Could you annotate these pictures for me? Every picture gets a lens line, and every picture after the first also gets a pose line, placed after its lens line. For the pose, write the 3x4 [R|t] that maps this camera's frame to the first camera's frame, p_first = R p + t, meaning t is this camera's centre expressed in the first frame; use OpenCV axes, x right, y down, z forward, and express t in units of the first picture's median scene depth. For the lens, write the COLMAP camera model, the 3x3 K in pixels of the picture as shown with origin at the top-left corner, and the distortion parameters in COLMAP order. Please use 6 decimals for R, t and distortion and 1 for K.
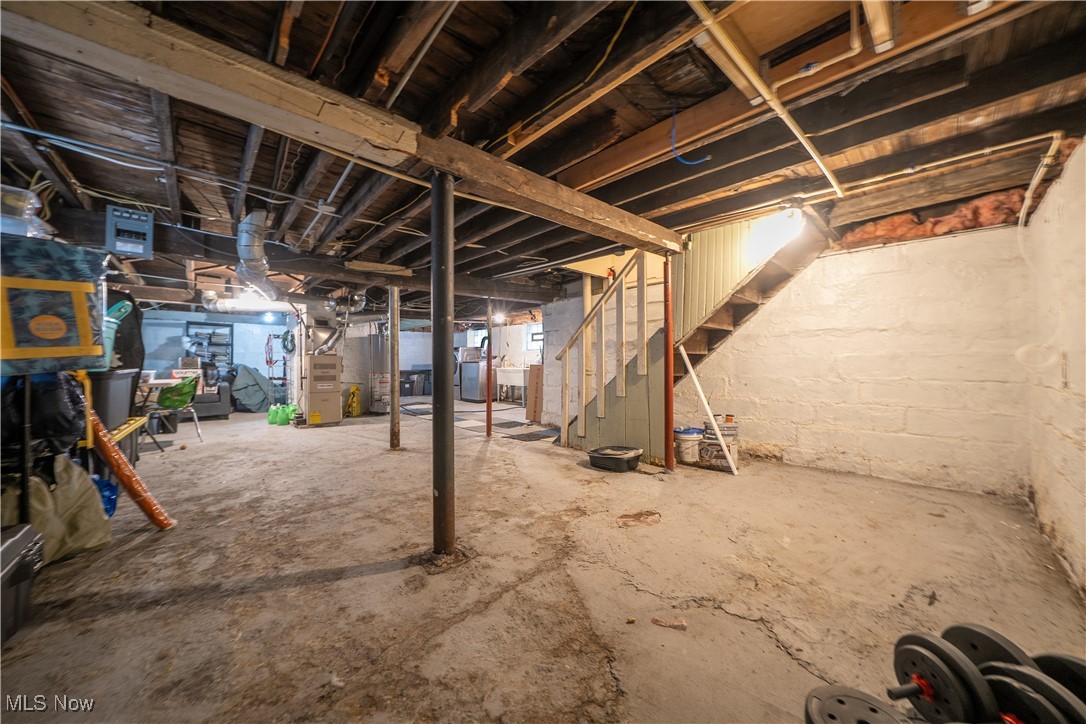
lens RADIAL K [[378.3, 0, 546.0], [0, 378.3, 365.1], [0, 0, 1]] dist [-0.020050, 0.000111]
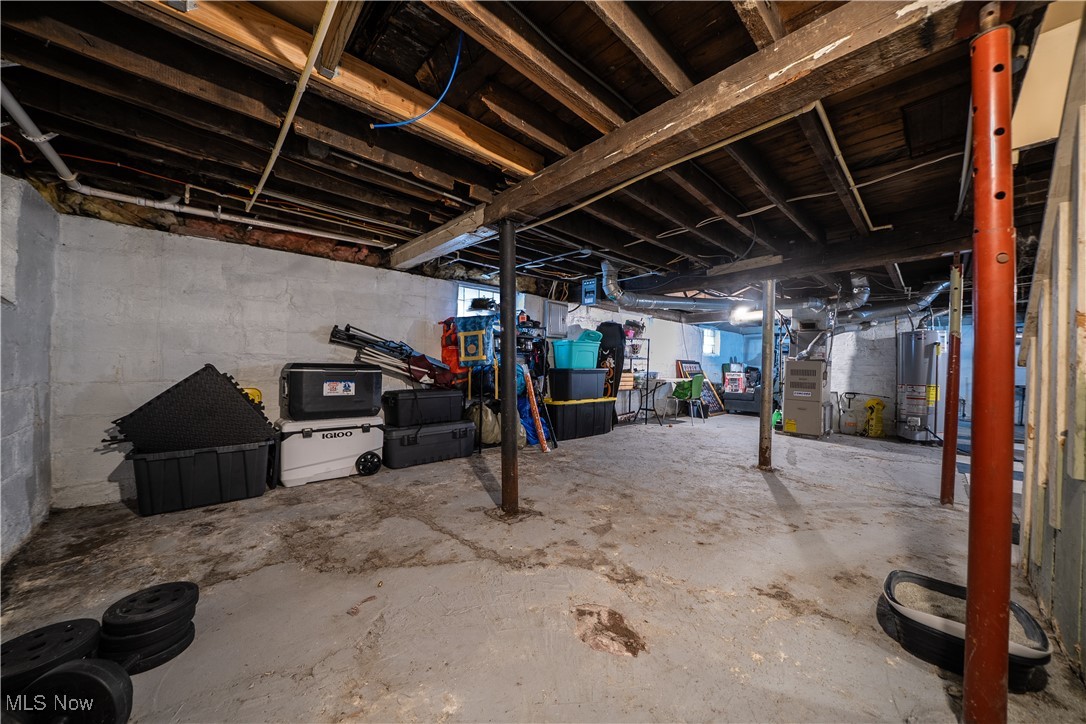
lens RADIAL K [[378.3, 0, 546.0], [0, 378.3, 365.1], [0, 0, 1]] dist [-0.020050, 0.000111]
pose [[0.015873, 0.002635, -0.999871, 0.801524], [-0.024797, 0.999690, 0.002241, -0.003695], [0.999566, 0.024758, 0.015933, 0.854344]]
